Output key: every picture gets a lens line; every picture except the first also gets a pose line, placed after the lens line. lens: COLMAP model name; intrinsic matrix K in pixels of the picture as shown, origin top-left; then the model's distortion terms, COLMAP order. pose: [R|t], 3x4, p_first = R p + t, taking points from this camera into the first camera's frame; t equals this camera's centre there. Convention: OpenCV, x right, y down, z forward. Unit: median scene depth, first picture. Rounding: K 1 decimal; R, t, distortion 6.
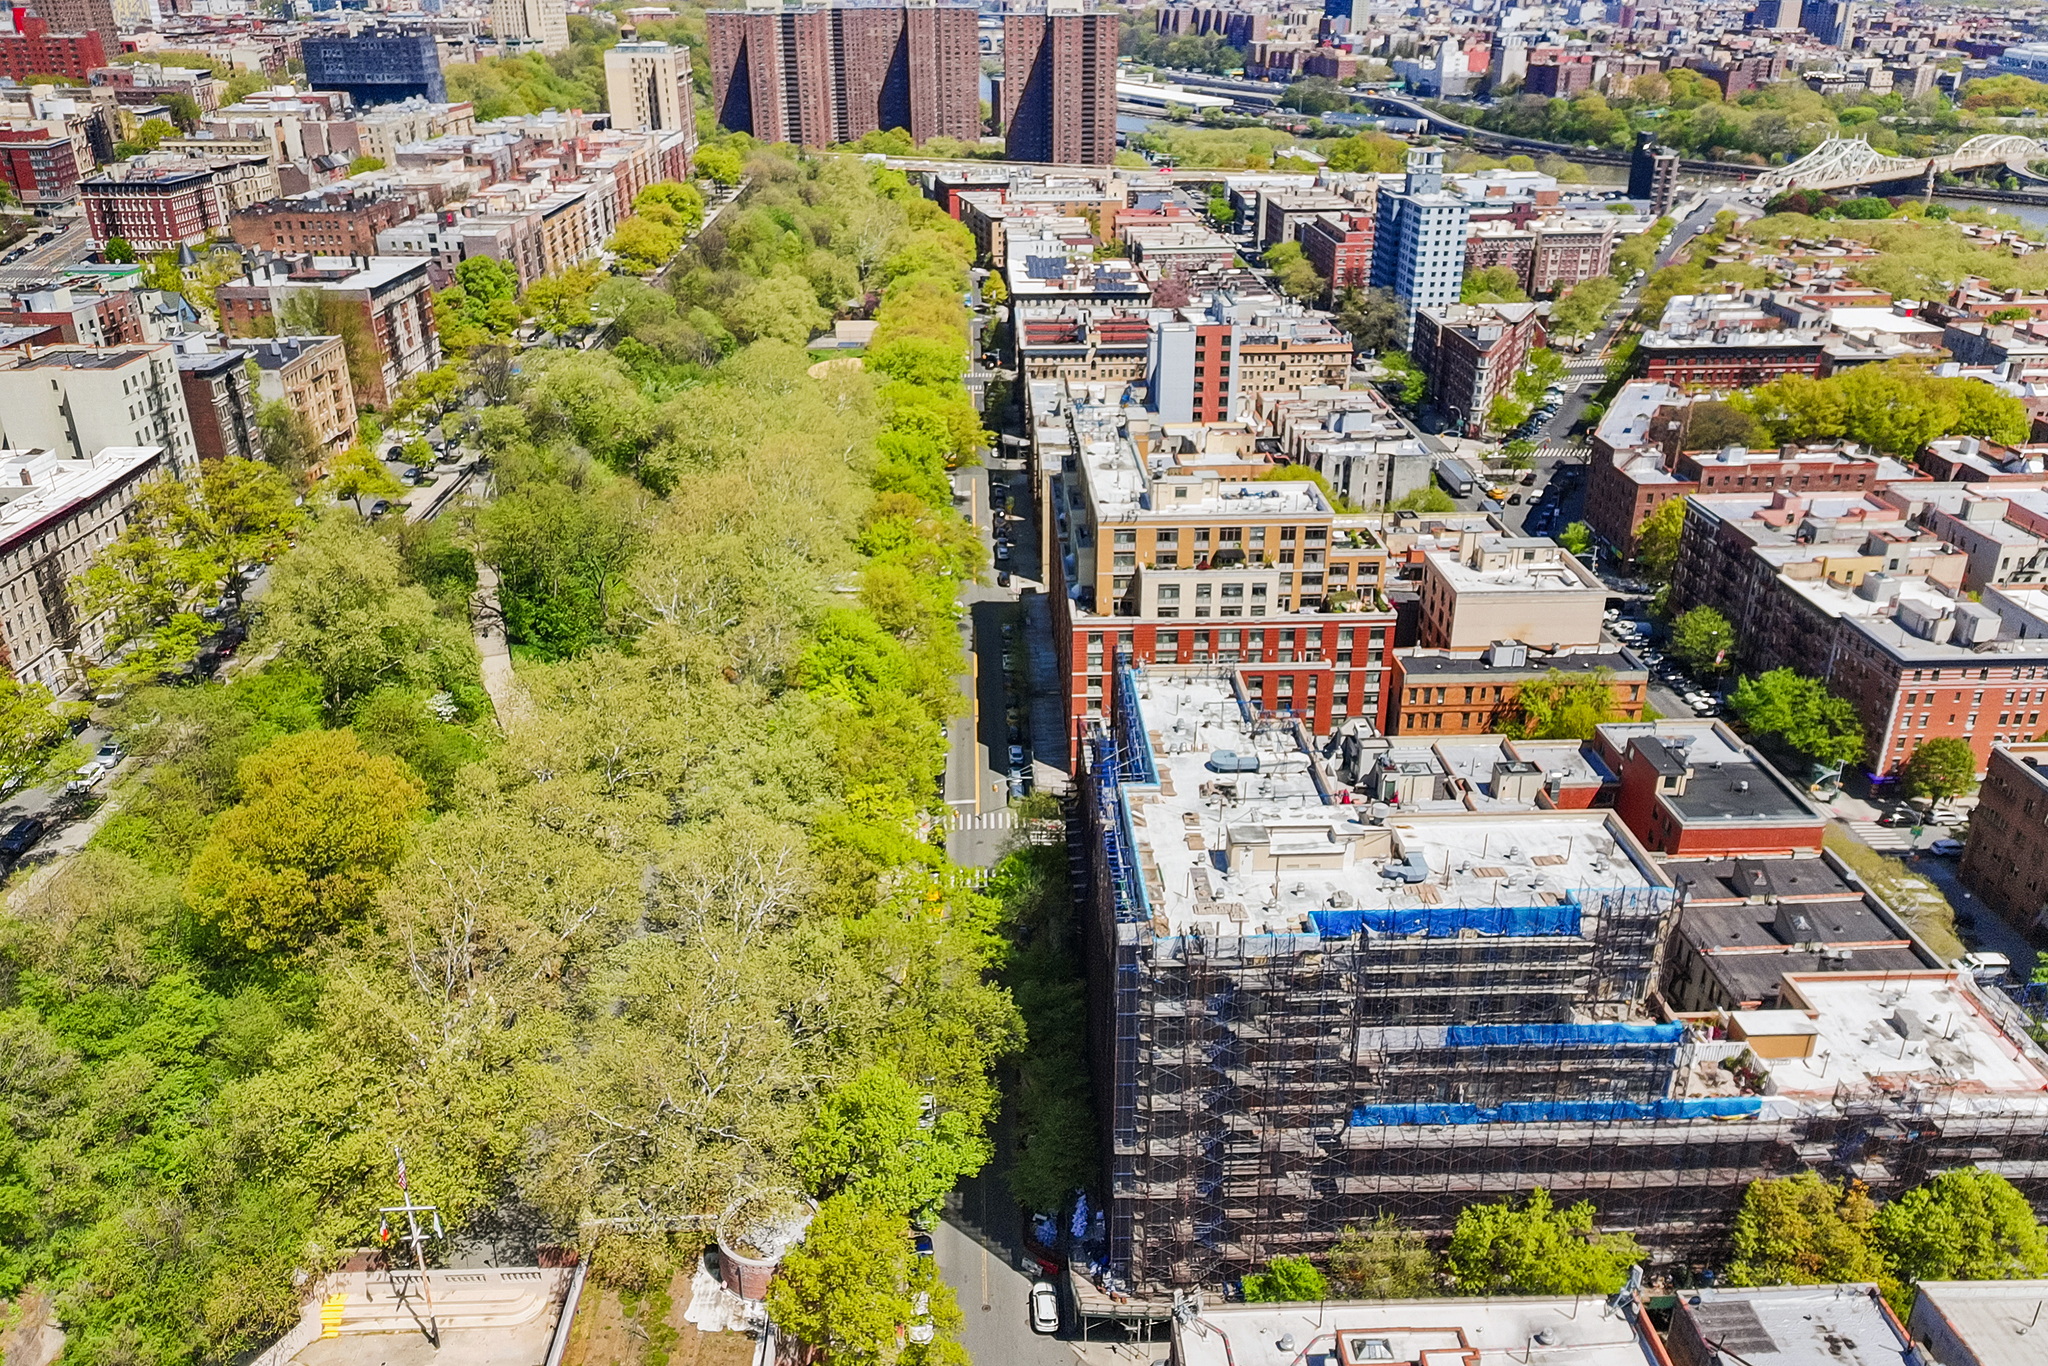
lens RADIAL K [[1548.8, 0, 1024.0], [0, 1548.8, 683.0], [0, 0, 1]] dist [-0.004324, 0.031913]
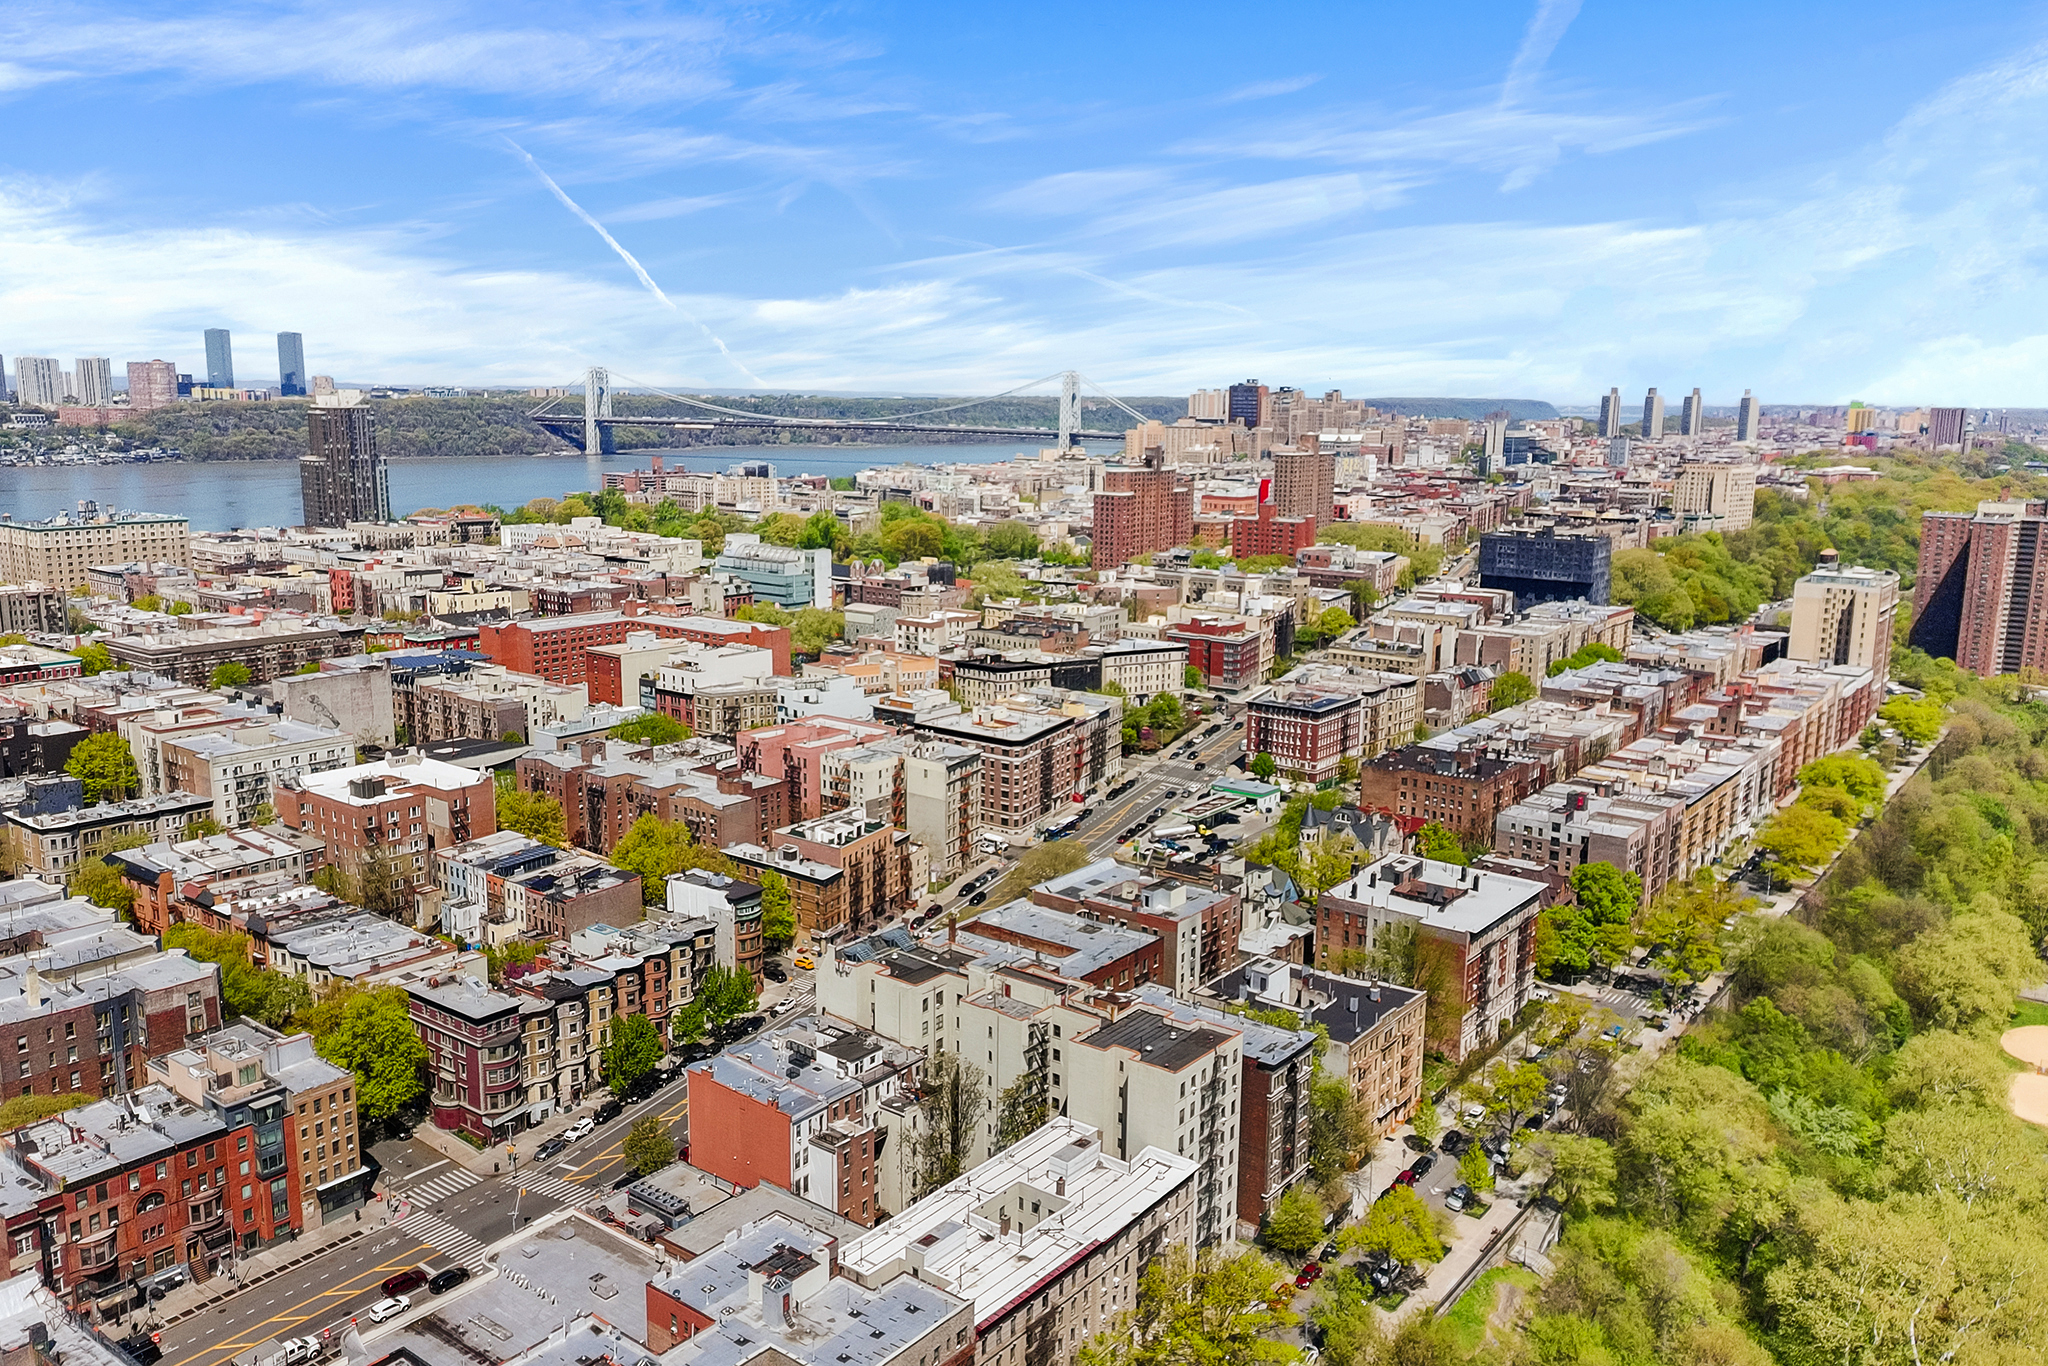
lens RADIAL K [[1512.3, 0, 1024.0], [0, 1512.3, 683.0], [0, 0, 1]] dist [0.054121, -0.073407]
pose [[0.762560, 0.135875, -0.632488, -0.042432], [-0.282601, 0.949439, -0.136754, -0.102192], [0.581927, 0.283024, 0.762403, 0.071125]]
